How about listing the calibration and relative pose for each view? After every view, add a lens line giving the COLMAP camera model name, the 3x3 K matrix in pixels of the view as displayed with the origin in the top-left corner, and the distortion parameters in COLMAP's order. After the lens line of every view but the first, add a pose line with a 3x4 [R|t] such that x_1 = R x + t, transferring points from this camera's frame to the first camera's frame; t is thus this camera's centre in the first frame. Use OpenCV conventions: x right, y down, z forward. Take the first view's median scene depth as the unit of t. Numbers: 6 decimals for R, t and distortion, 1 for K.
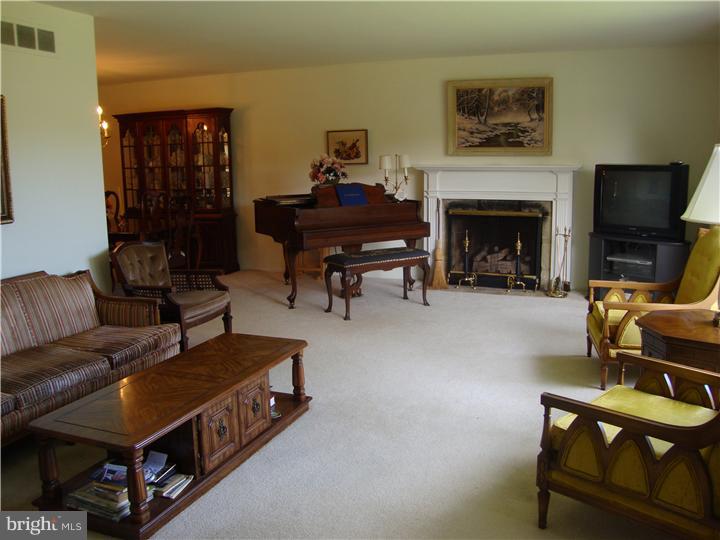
lens RADIAL K [[642.3, 0, 362.4], [0, 642.3, 269.3], [0, 0, 1]] dist [-0.152411, 0.085272]
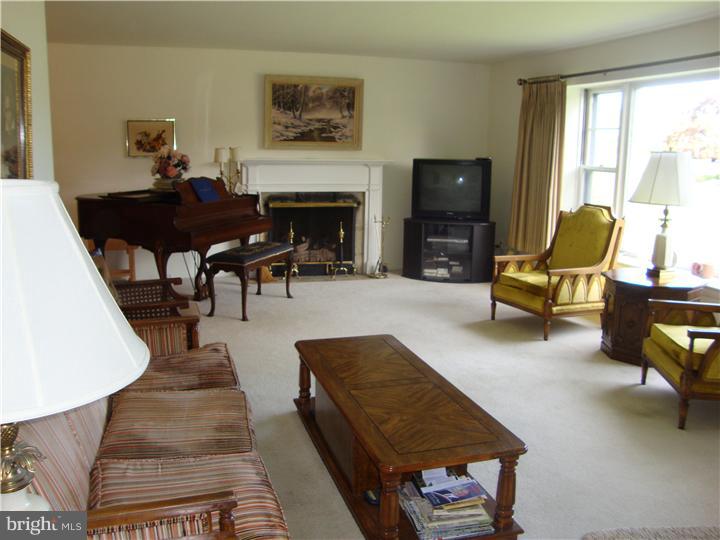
lens RADIAL K [[642.3, 0, 359.9], [0, 642.3, 268.5], [0, 0, 1]] dist [-0.152411, 0.085272]
pose [[0.791228, -0.087603, 0.605214, -0.385681], [0.081015, 0.995979, 0.038249, -0.018061], [-0.606131, 0.018768, 0.795144, 0.121034]]
